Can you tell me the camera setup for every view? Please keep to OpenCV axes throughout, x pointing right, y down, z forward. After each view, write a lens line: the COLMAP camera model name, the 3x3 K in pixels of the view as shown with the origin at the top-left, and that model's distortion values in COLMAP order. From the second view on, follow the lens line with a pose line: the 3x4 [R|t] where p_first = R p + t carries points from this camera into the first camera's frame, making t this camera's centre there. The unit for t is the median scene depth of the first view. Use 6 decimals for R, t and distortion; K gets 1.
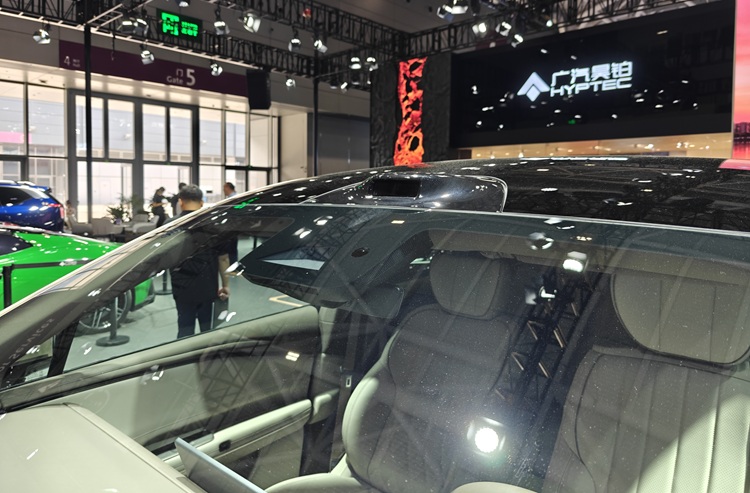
lens RADIAL K [[530.7, 0, 373.1], [0, 530.7, 209.7], [0, 0, 1]] dist [0.018833, -0.006689]
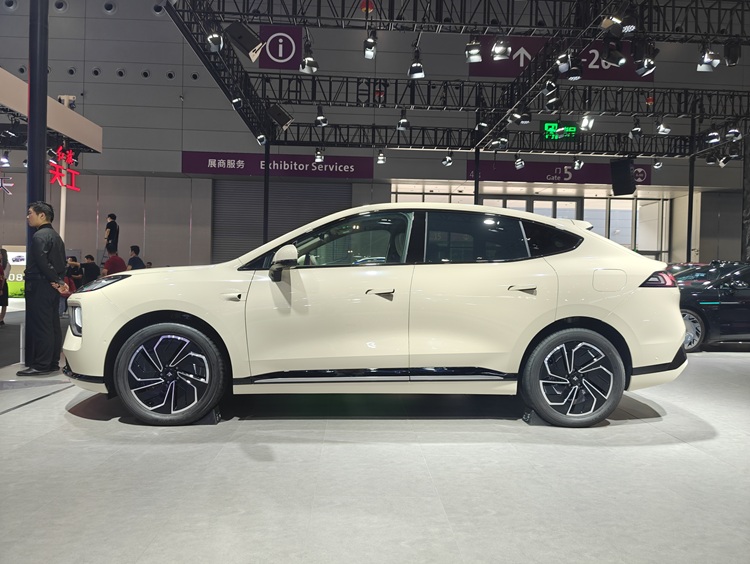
lens RADIAL K [[525.7, 0, 375.1], [0, 525.7, 268.2], [0, 0, 1]] dist [0.028377, -0.028470]
pose [[0.715162, -0.008016, -0.698913, 0.191986], [-0.037869, 0.998021, -0.050196, 0.035339], [0.697932, 0.062366, 0.713443, -0.108807]]
